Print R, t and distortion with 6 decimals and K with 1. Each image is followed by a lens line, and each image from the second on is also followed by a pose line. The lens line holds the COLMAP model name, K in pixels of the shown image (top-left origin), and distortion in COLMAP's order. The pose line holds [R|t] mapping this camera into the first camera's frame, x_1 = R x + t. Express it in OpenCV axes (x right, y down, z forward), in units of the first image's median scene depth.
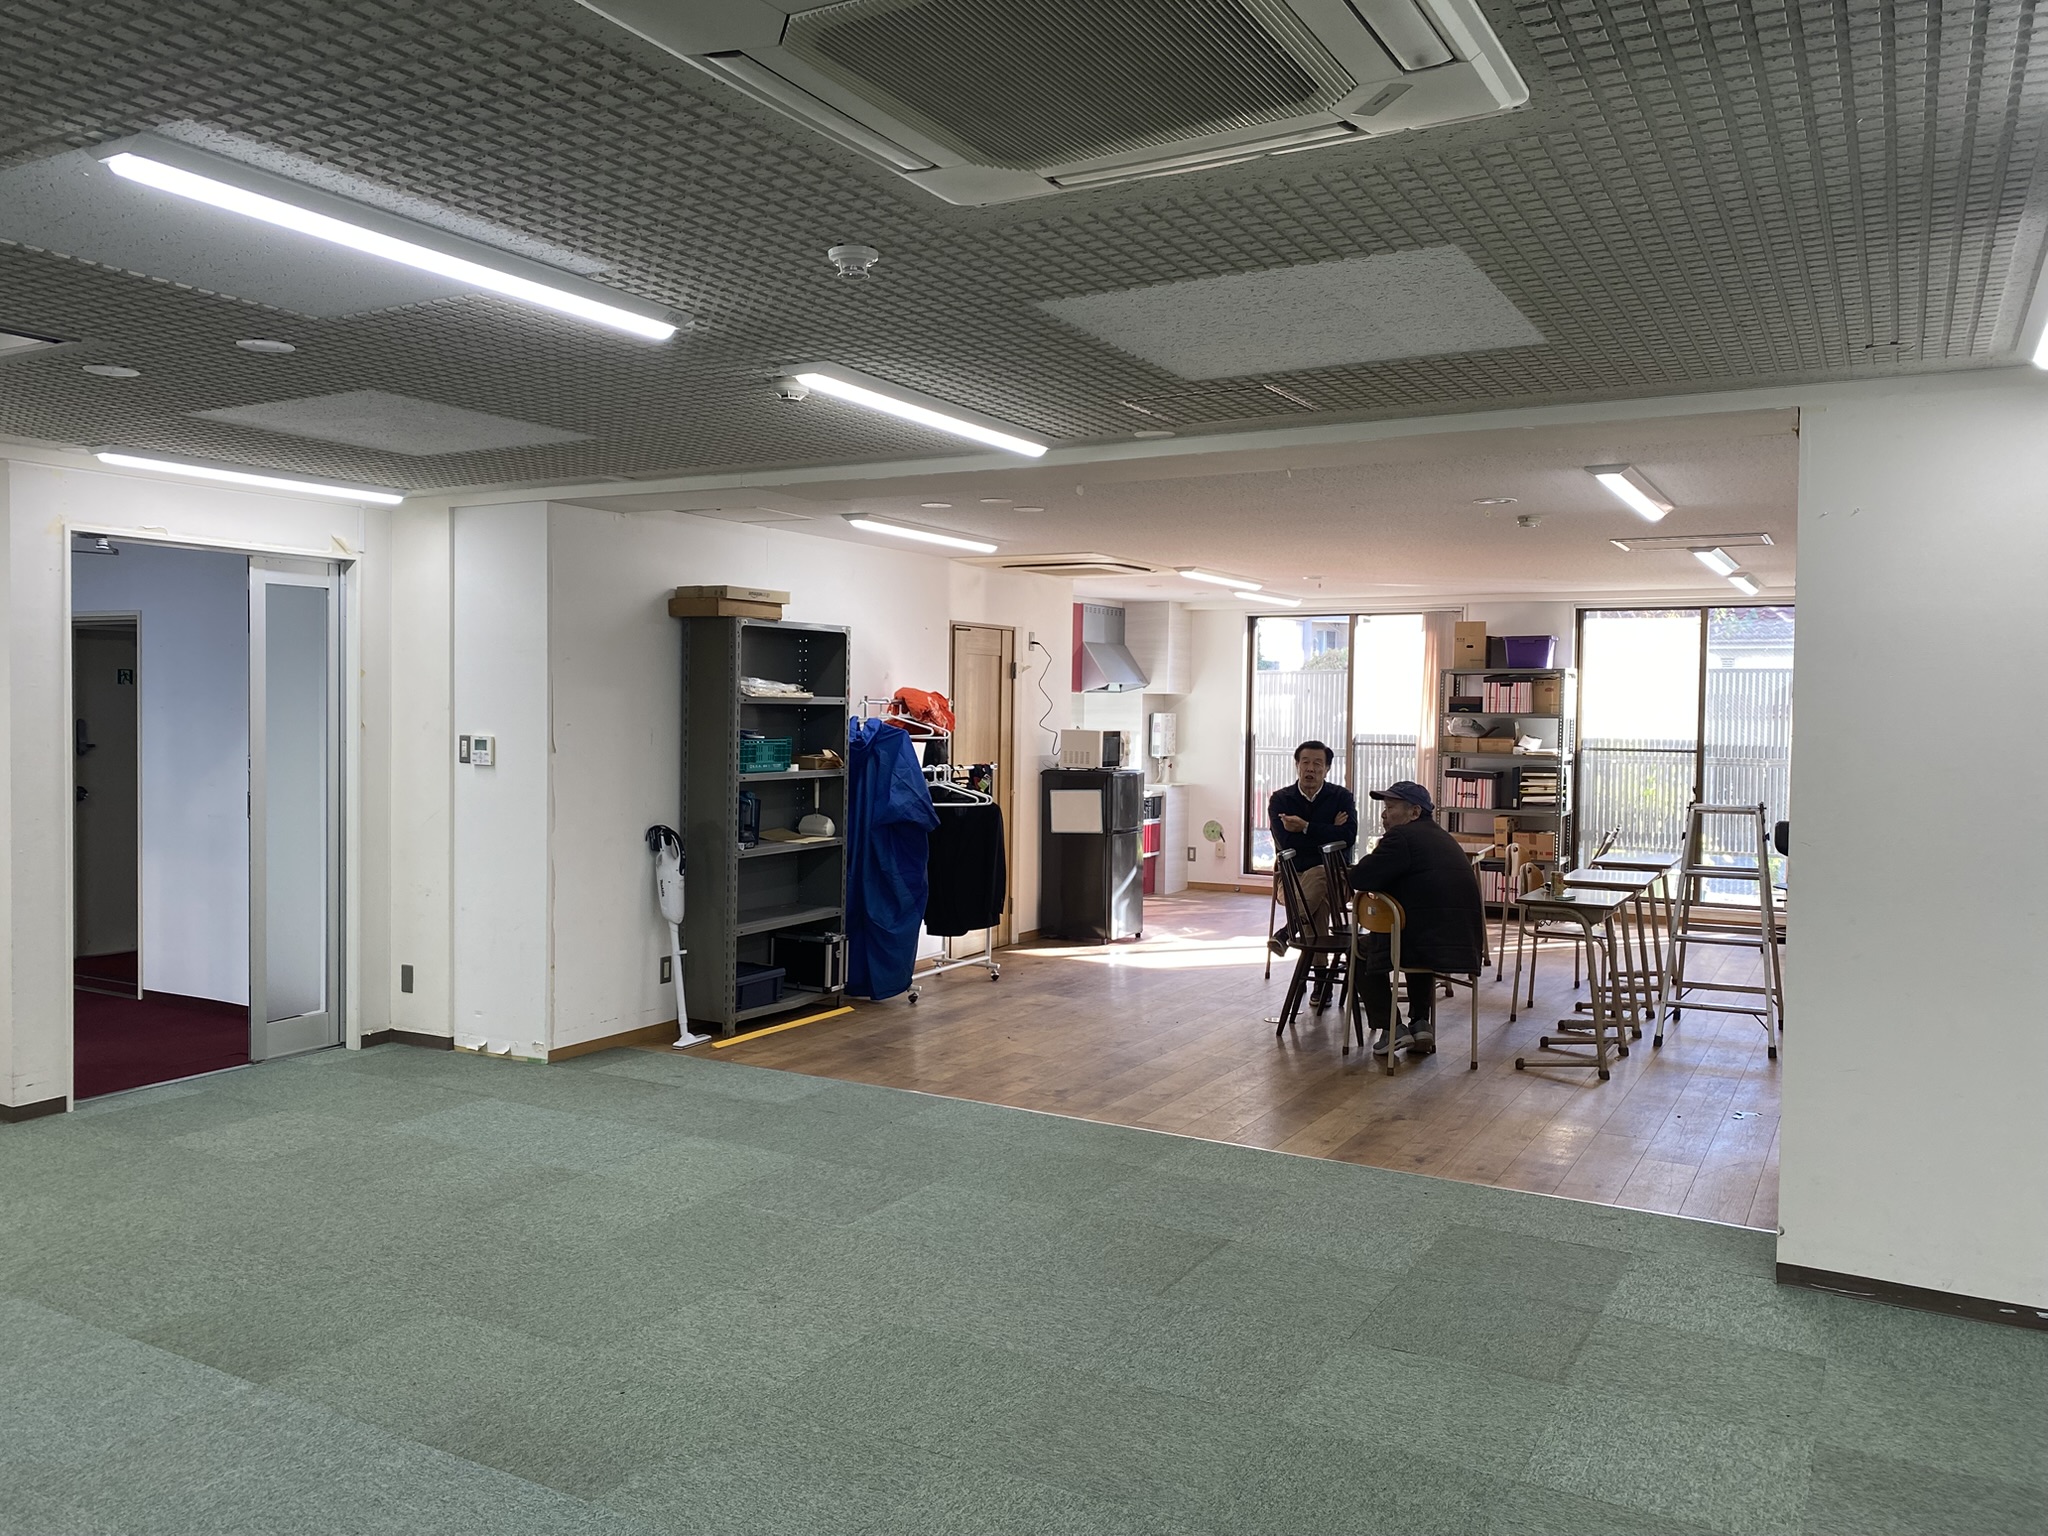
lens RADIAL K [[1536.5, 0, 1028.3], [0, 1536.5, 769.6], [0, 0, 1]] dist [0.027011, -0.032300]
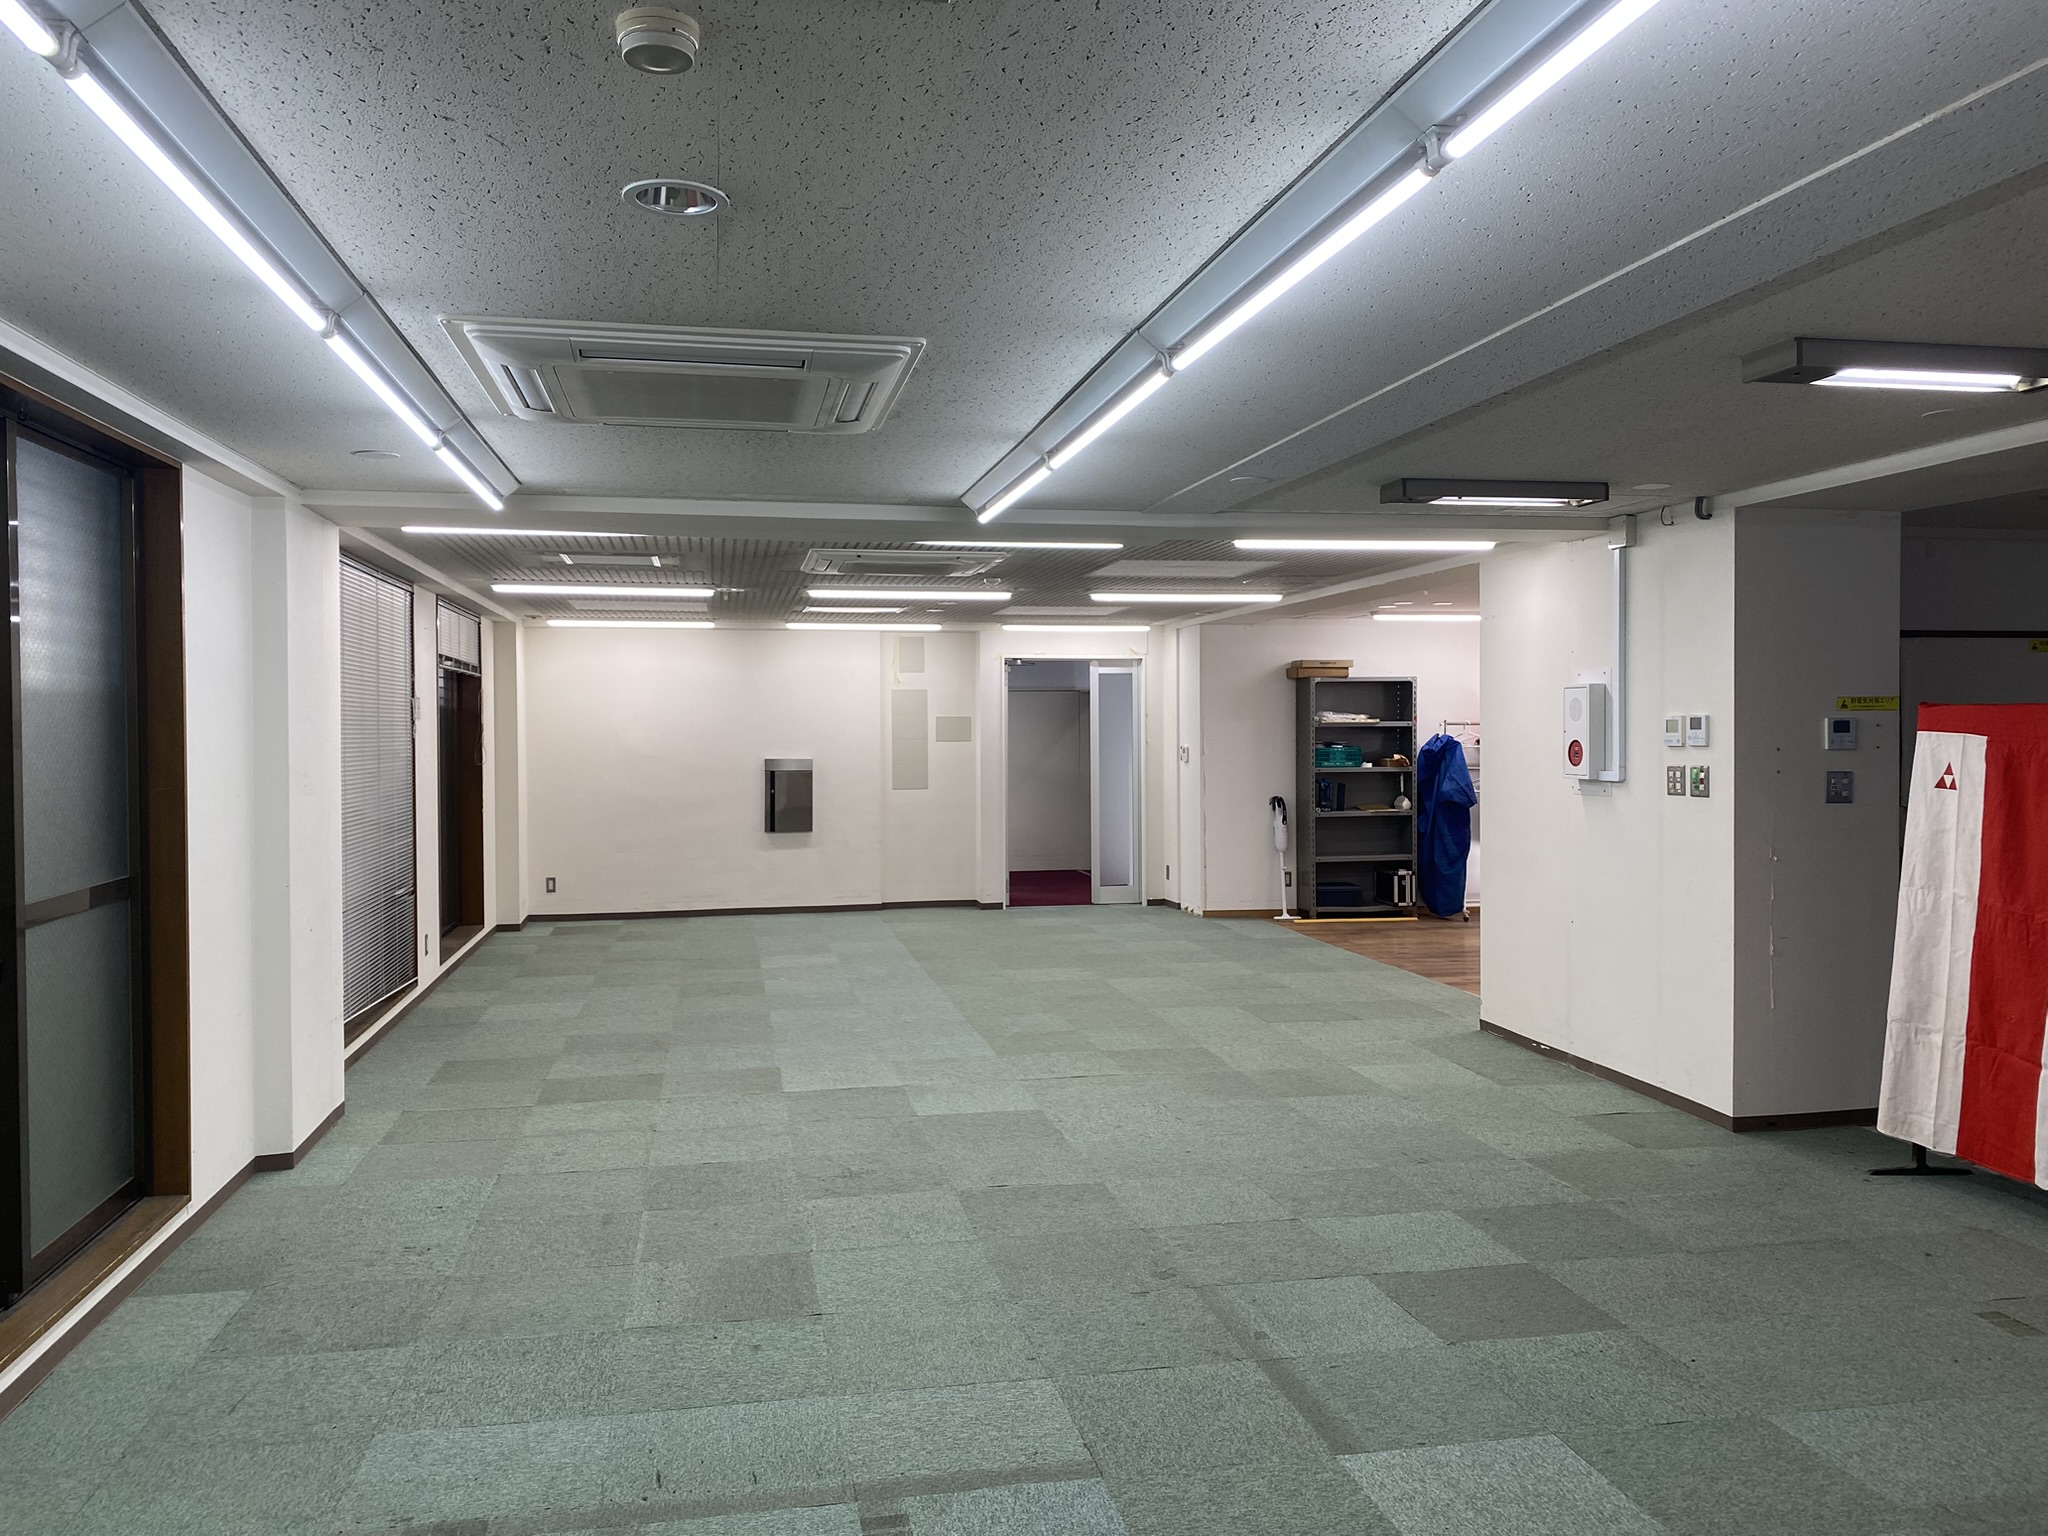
lens RADIAL K [[1536.5, 0, 1022.4], [0, 1536.5, 763.2], [0, 0, 1]] dist [0.027011, -0.032300]
pose [[0.627201, 0.003929, -0.778848, 0.929998], [-0.016295, 0.999835, -0.008079, 0.016651], [0.778687, 0.017758, 0.627161, -0.331932]]
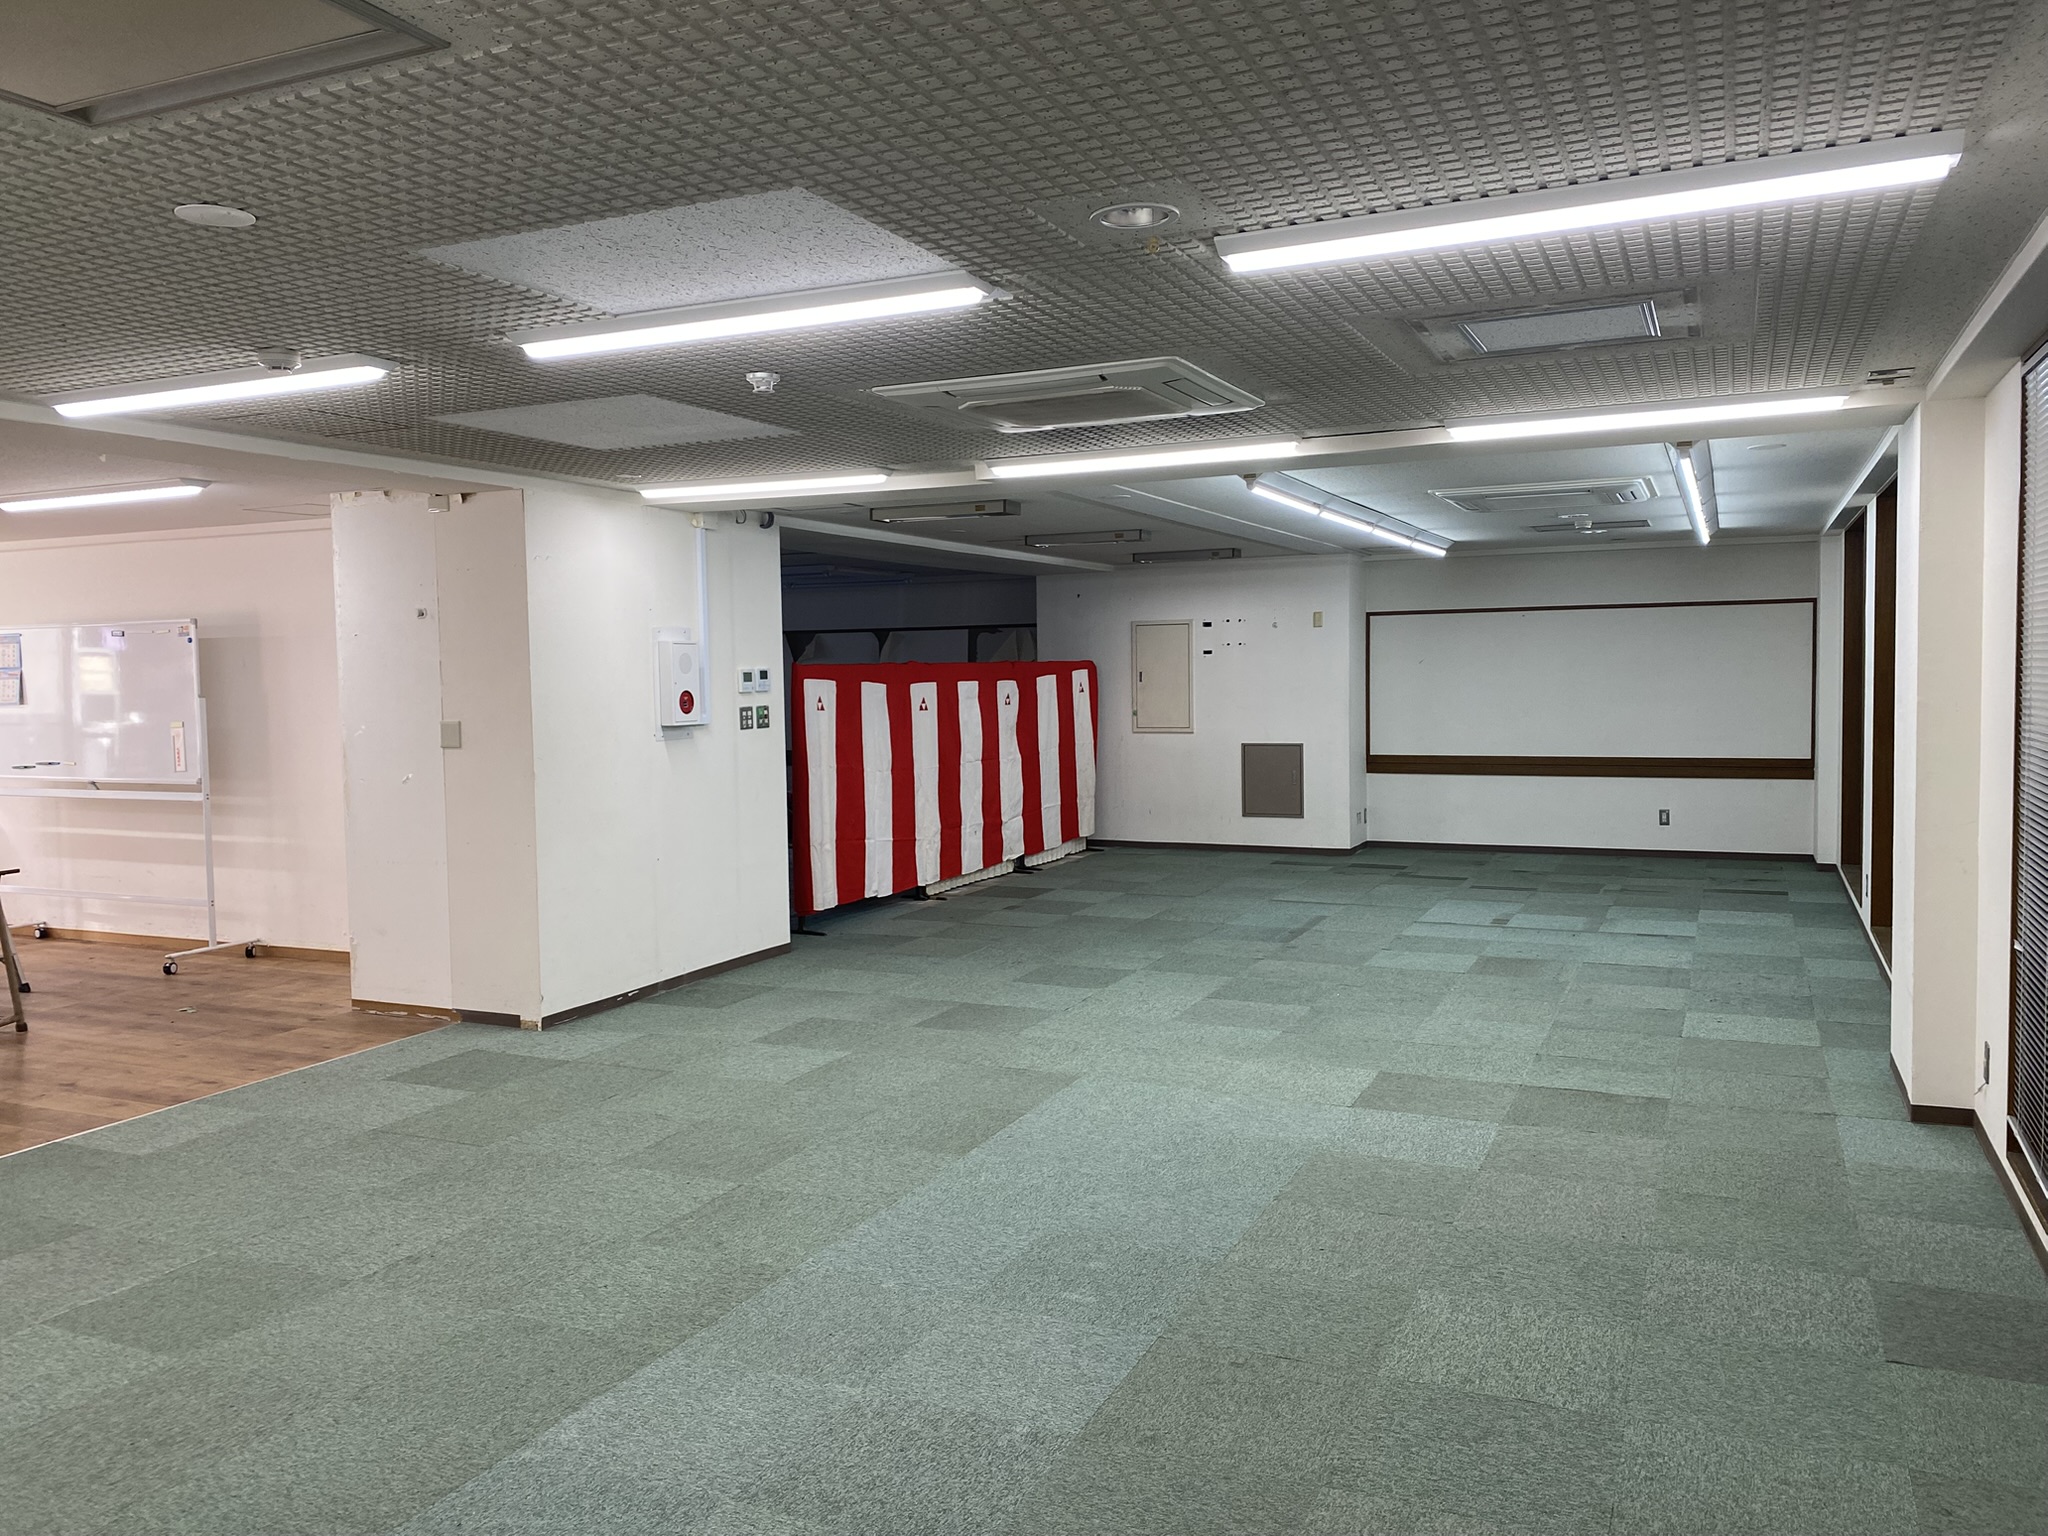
lens RADIAL K [[1536.5, 0, 1022.3], [0, 1536.5, 764.6], [0, 0, 1]] dist [0.027011, -0.032300]
pose [[-0.105687, -0.065356, 0.992249, -4.221843], [0.051554, 0.996136, 0.071104, -0.124199], [-0.993062, 0.058669, -0.101909, 2.395819]]
